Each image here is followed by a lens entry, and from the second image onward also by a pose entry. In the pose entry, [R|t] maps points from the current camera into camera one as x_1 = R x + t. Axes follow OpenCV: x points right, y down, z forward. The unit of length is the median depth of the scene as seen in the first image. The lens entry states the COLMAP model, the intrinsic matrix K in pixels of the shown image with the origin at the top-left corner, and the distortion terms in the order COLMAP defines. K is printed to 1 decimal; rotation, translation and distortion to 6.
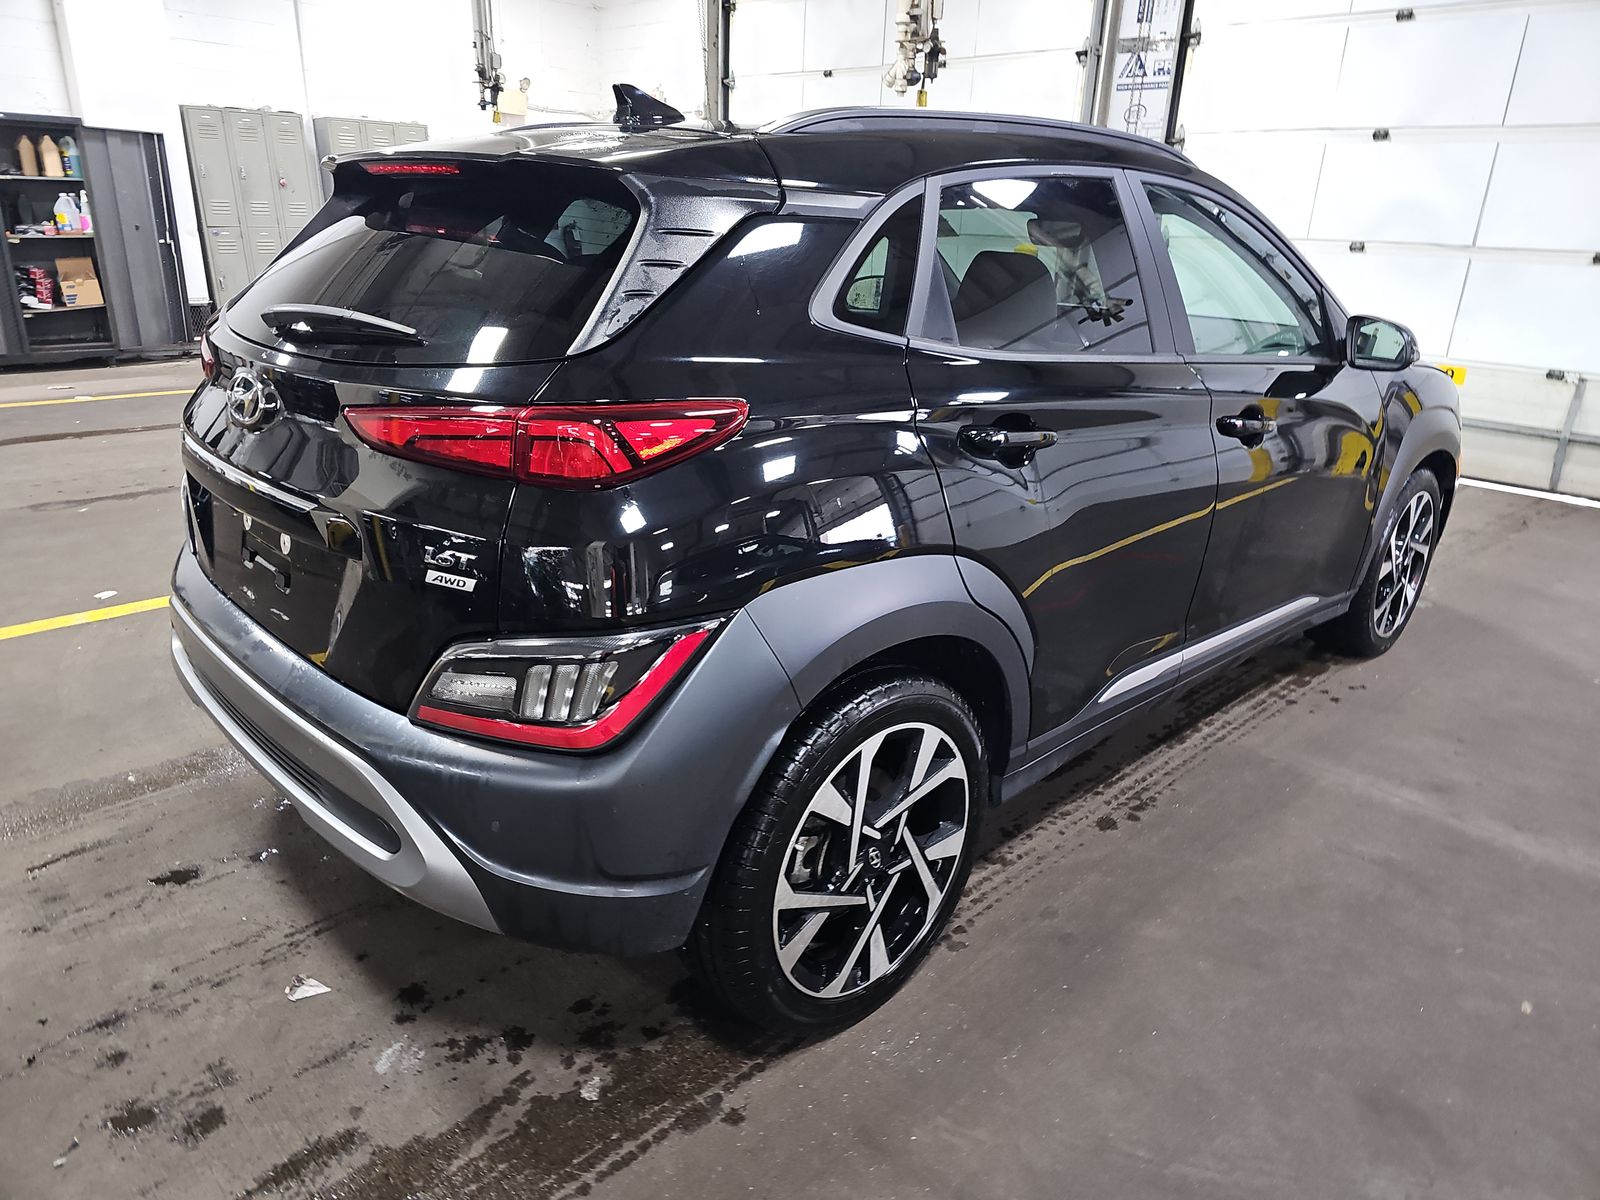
lens RADIAL K [[1017.8, 0, 790.5], [0, 1017.8, 602.0], [0, 0, 1]] dist [0.031082, -0.025591]
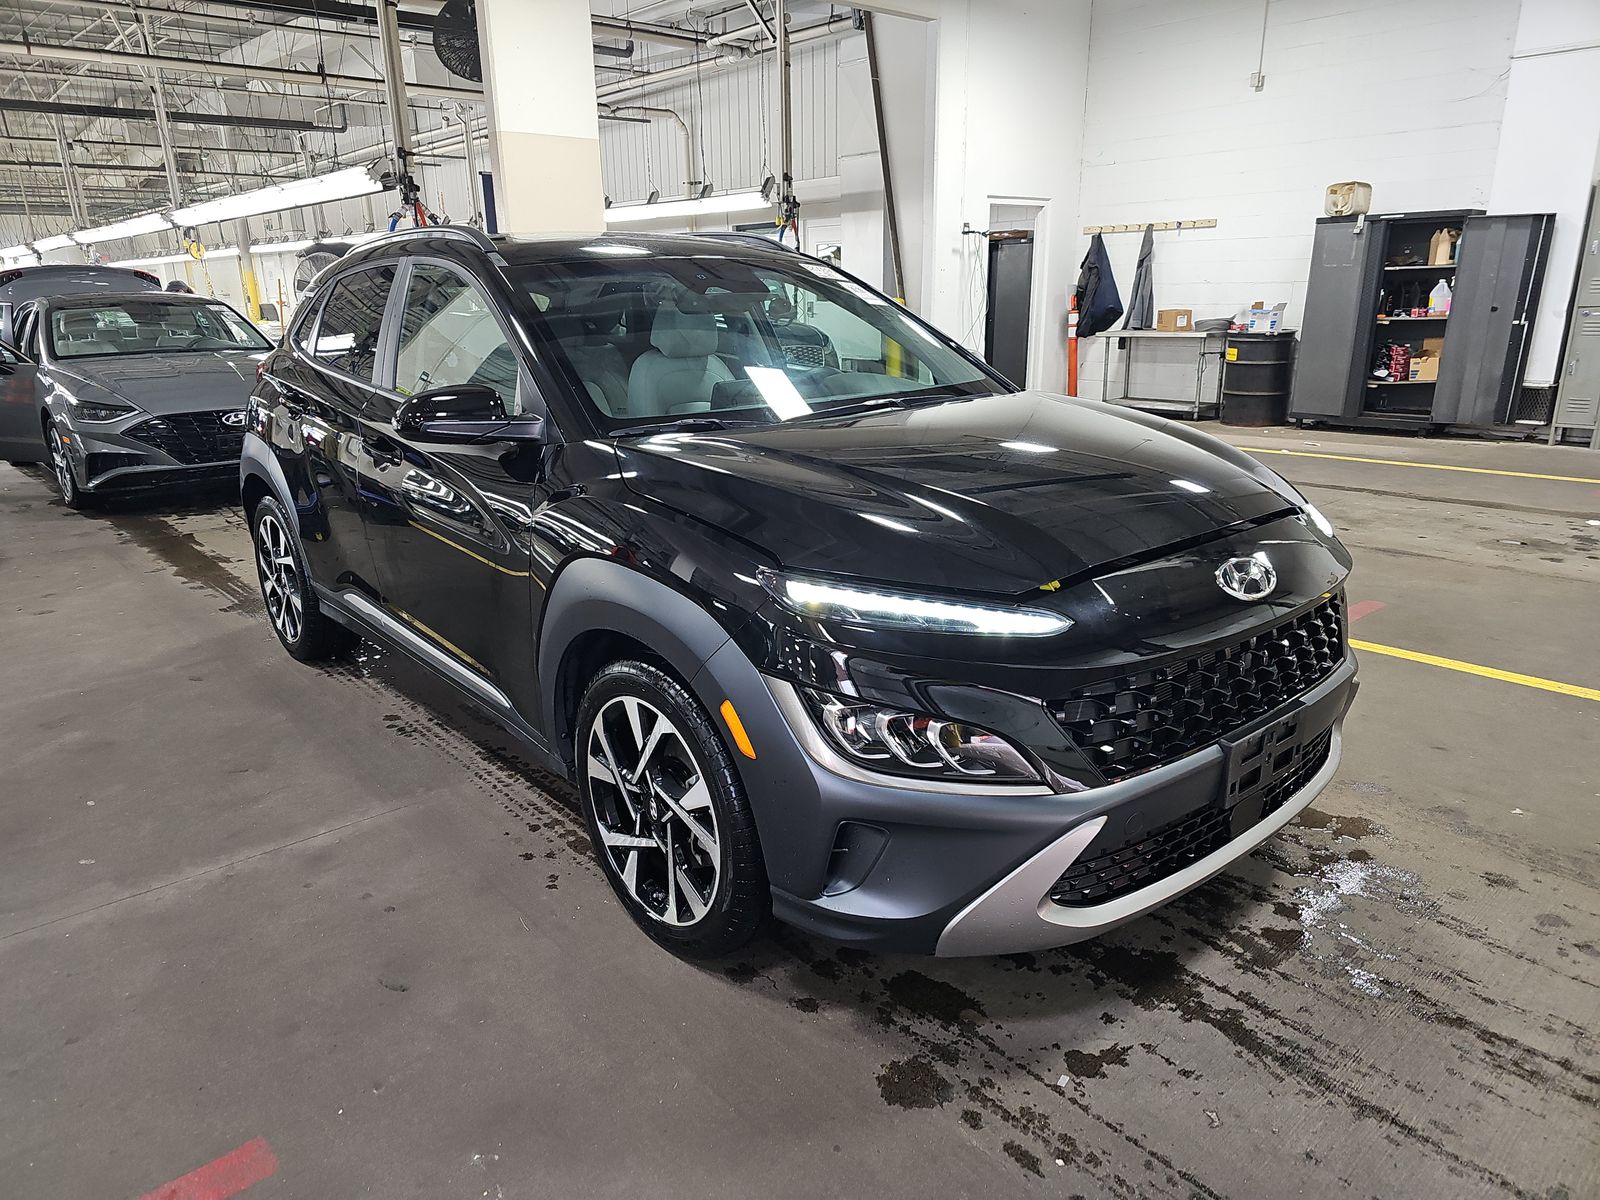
lens RADIAL K [[1017.8, 0, 790.5], [0, 1017.8, 602.0], [0, 0, 1]] dist [0.031082, -0.025591]
pose [[-0.035900, 0.254160, -0.966496, 0.469258], [-0.329749, 0.909942, 0.251536, -0.134245], [0.943386, 0.327731, 0.051142, 0.408307]]
